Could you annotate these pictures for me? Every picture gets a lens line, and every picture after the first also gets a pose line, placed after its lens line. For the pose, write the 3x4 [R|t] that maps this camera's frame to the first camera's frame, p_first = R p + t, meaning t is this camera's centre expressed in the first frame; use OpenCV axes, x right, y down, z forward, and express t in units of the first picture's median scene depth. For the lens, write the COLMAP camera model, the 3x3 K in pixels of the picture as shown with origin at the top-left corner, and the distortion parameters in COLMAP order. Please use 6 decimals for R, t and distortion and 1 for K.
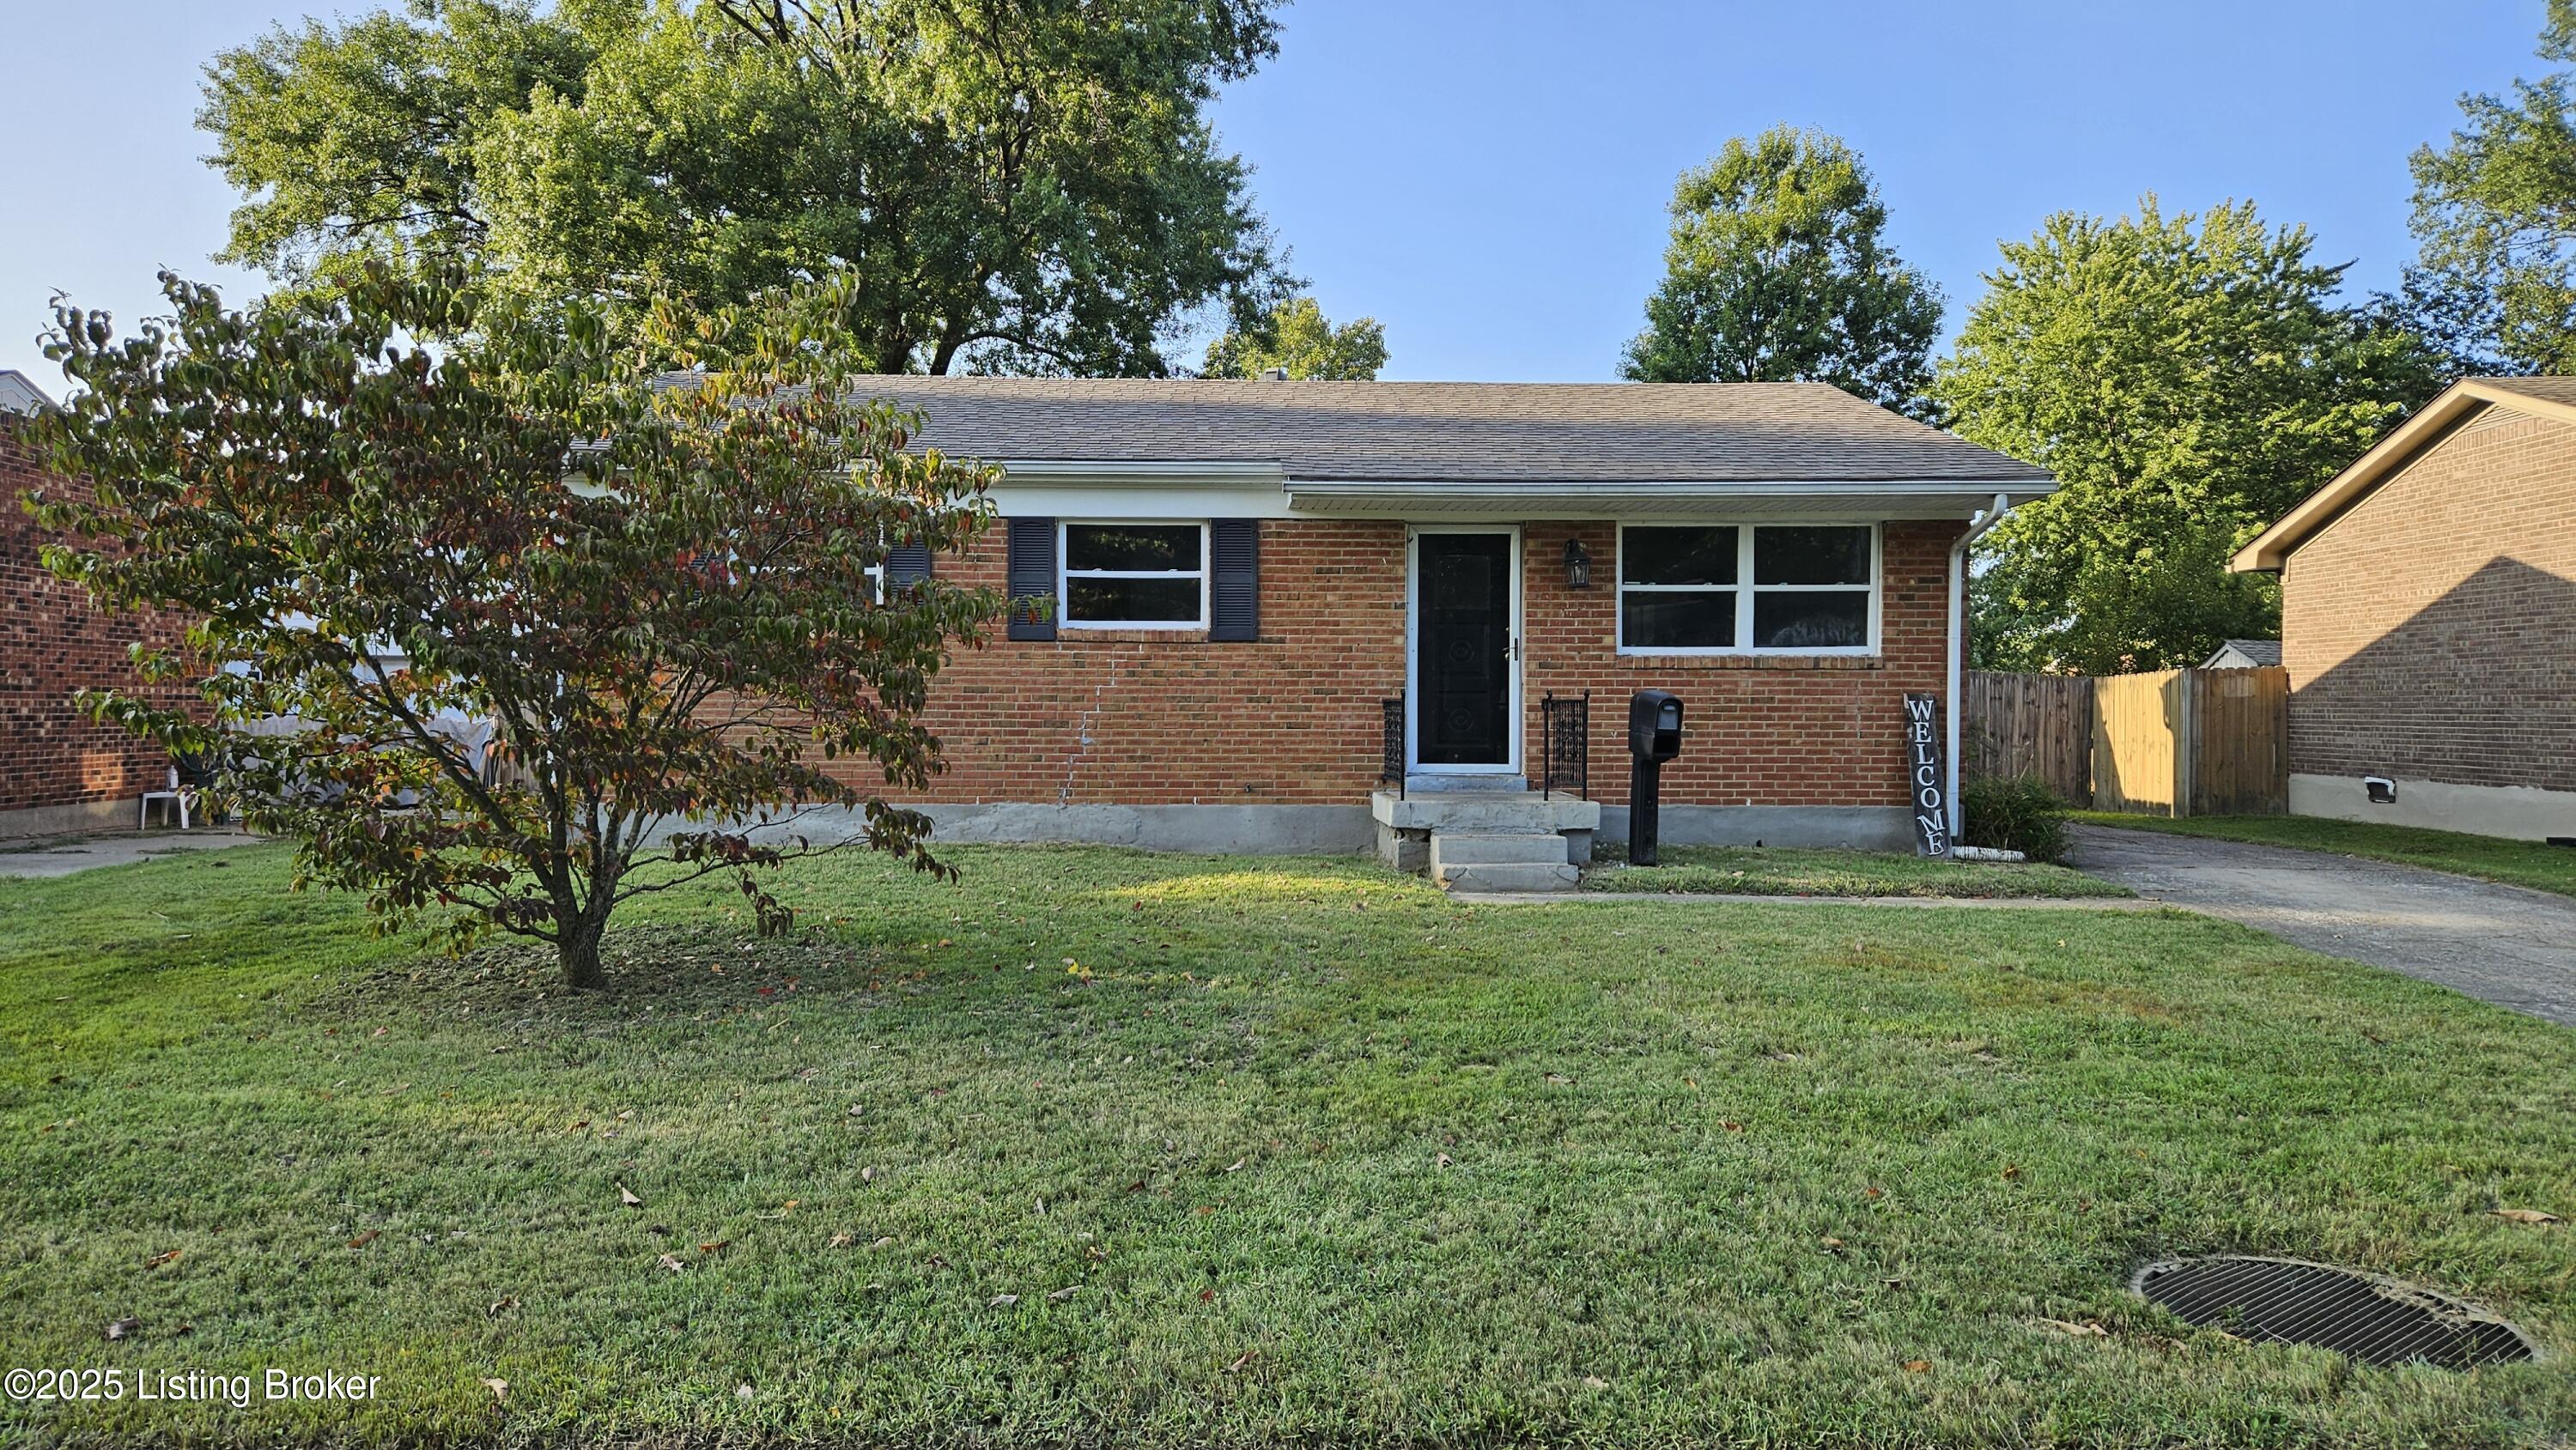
lens RADIAL K [[1718.5, 0, 1238.5], [0, 1718.5, 771.9], [0, 0, 1]] dist [0.068776, -0.049182]
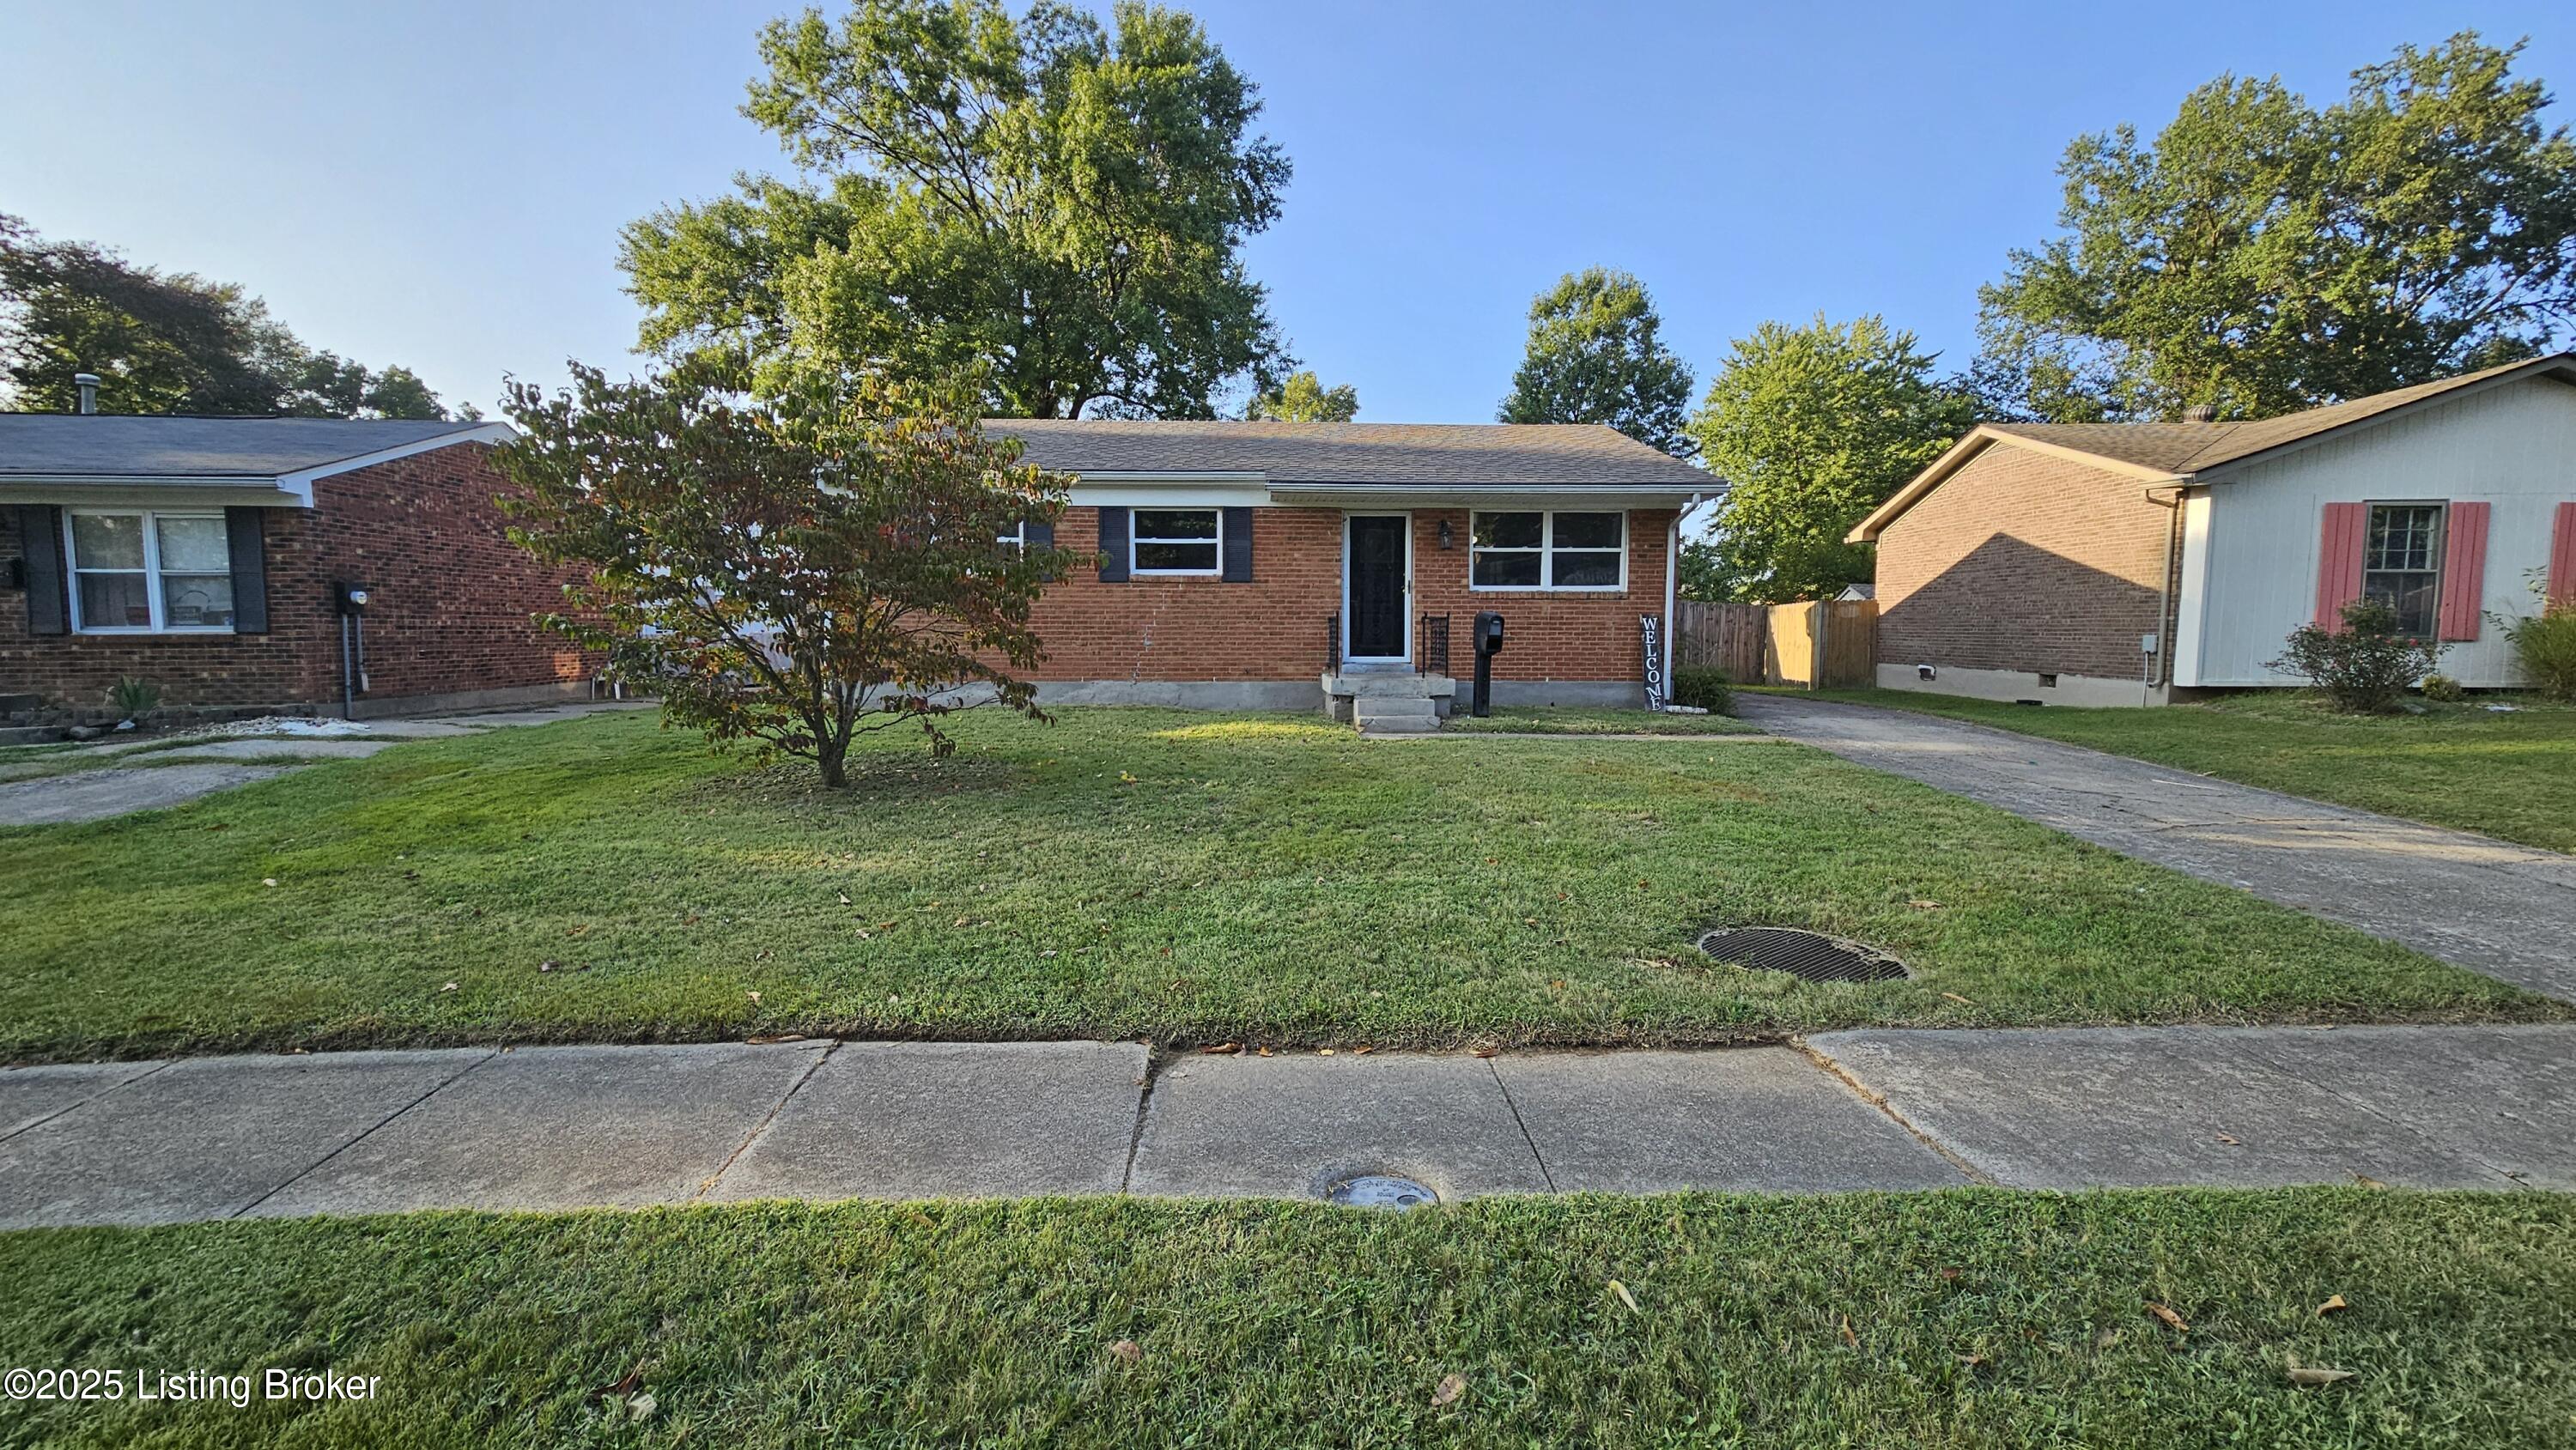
lens RADIAL K [[1057.7, 0, 1279.0], [0, 1057.7, 733.3], [0, 0, 1]] dist [0.000516, -0.000341]
pose [[0.999974, -0.002896, 0.006606, 0.030147], [0.002481, 0.998075, 0.061963, 0.005456], [-0.006772, -0.061945, 0.998057, -0.018803]]
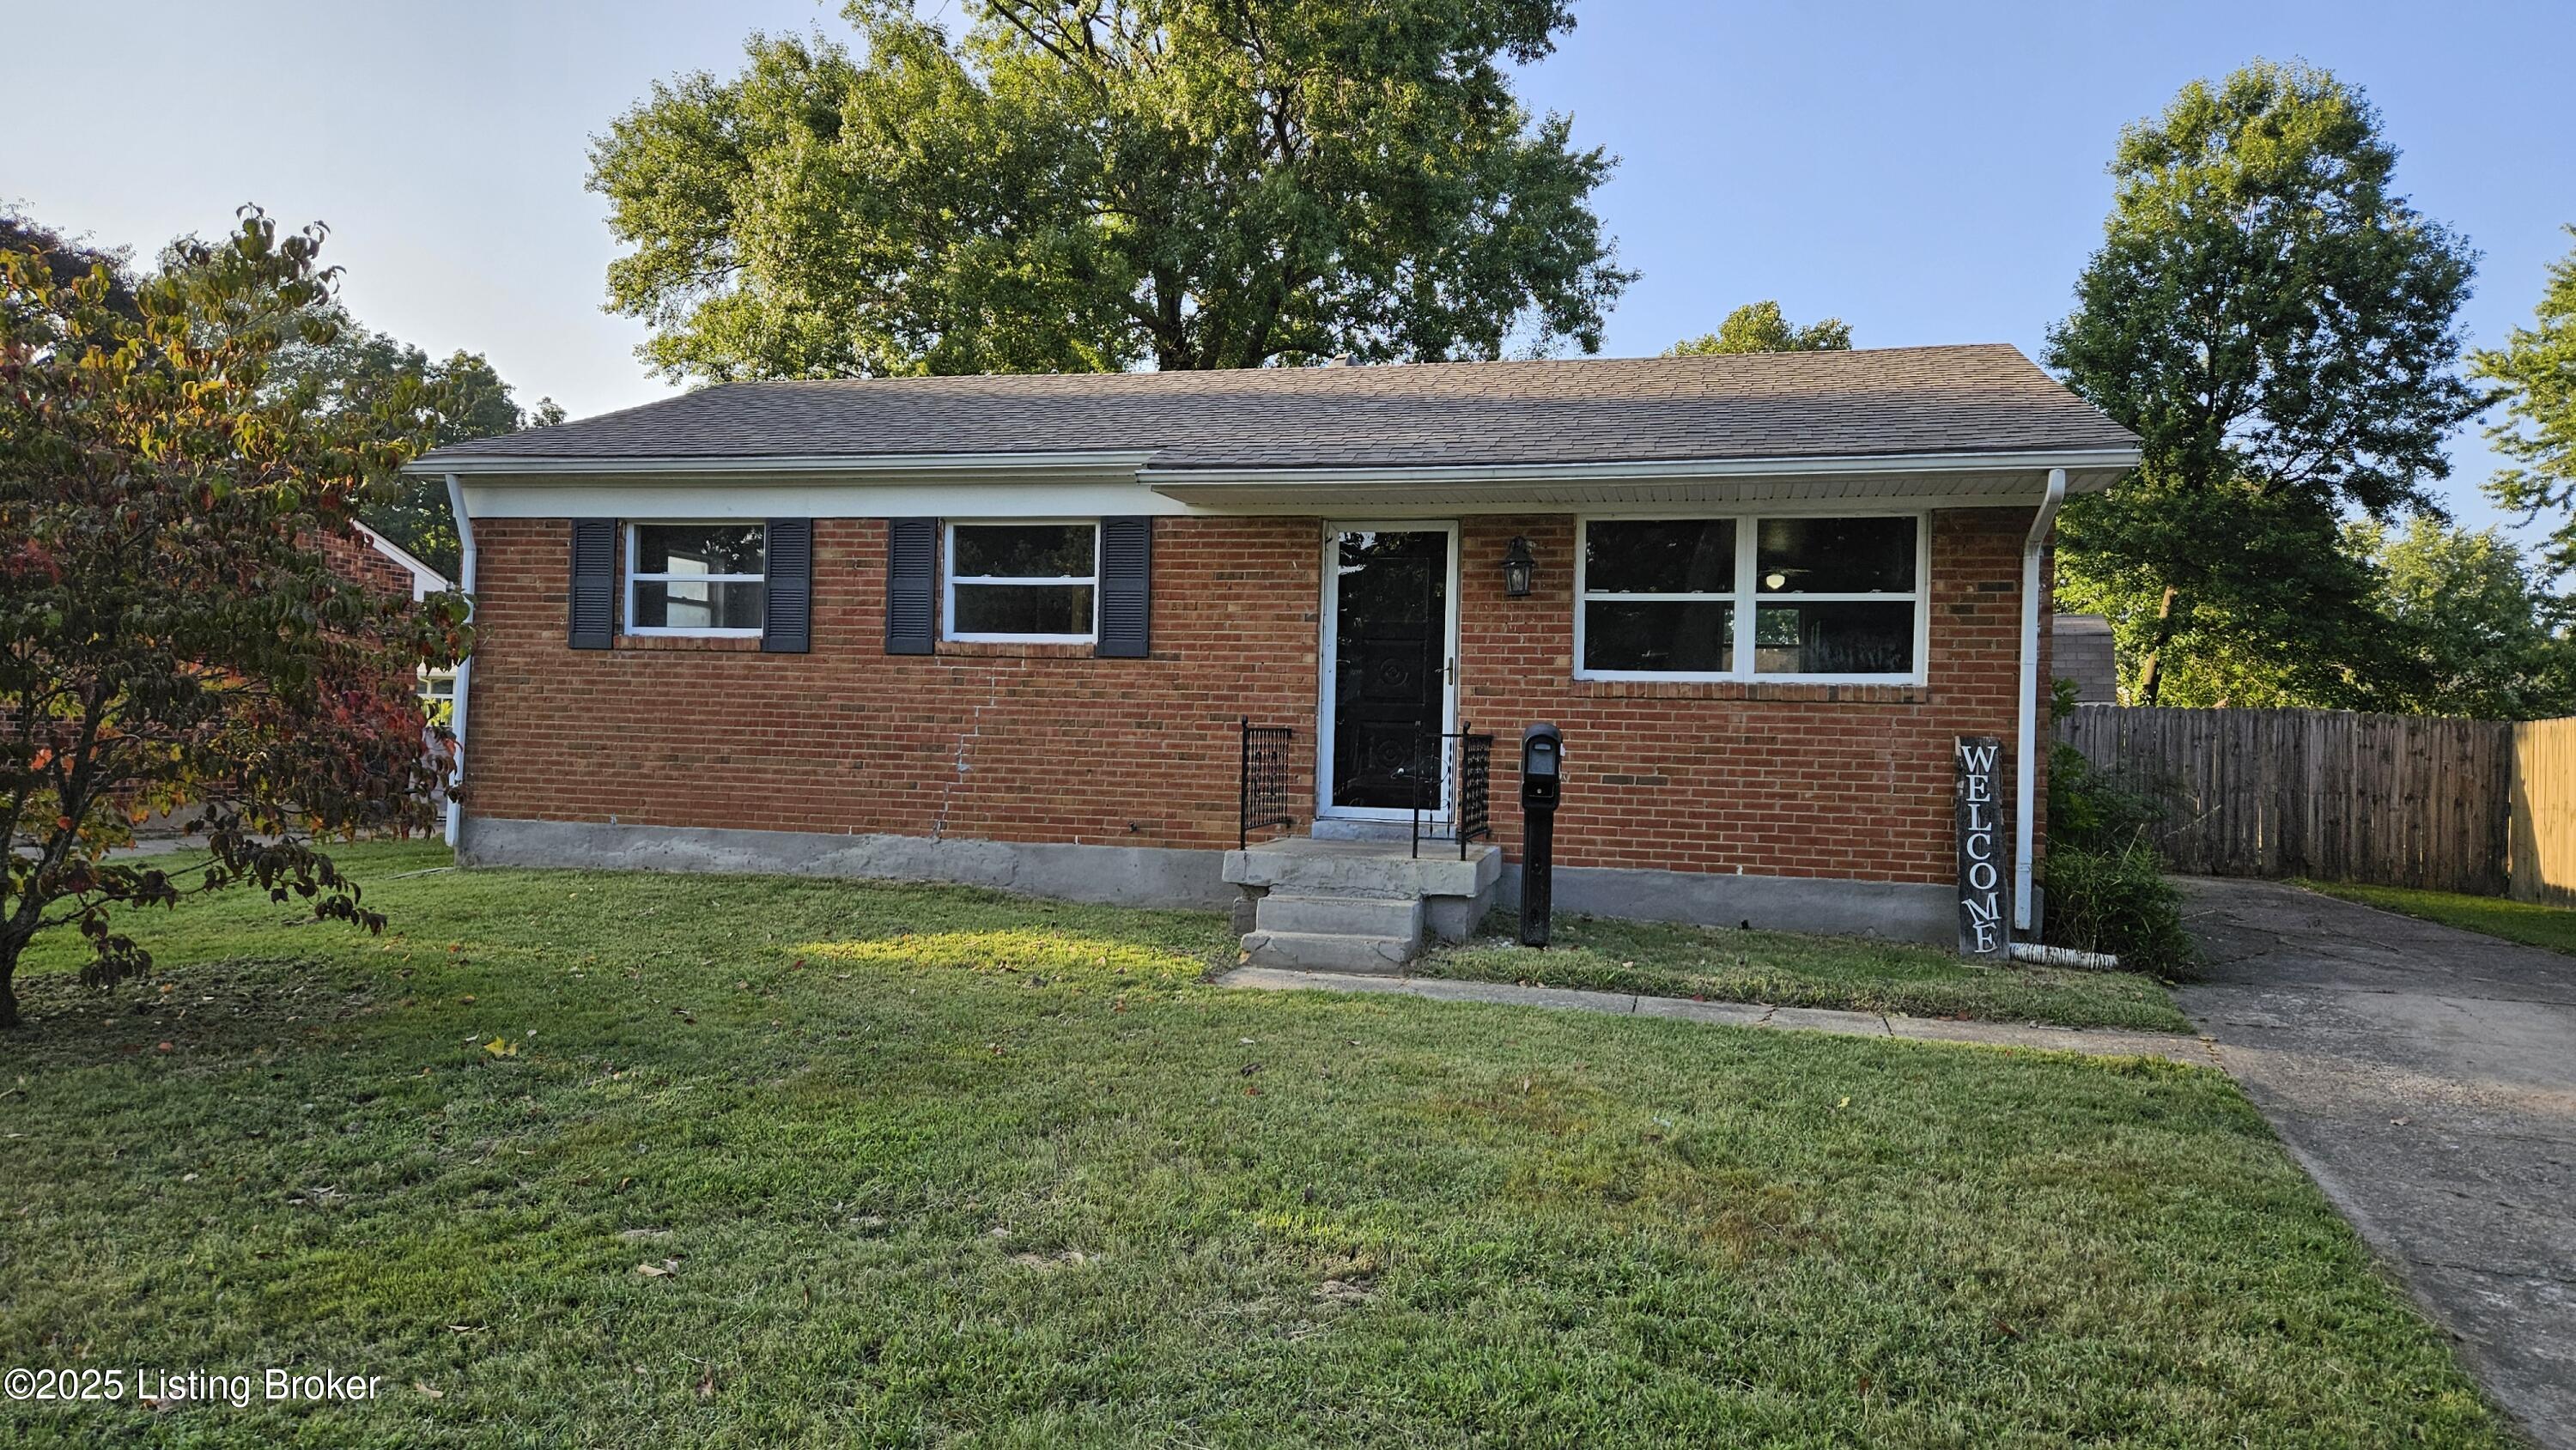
lens RADIAL K [[1718.5, 0, 1243.6], [0, 1718.5, 748.0], [0, 0, 1]] dist [0.068776, -0.049182]
pose [[0.958481, 0.025095, -0.284050, 0.302080], [-0.032837, 0.999207, -0.022526, -0.012836], [0.283260, 0.030918, 0.958545, 0.186969]]
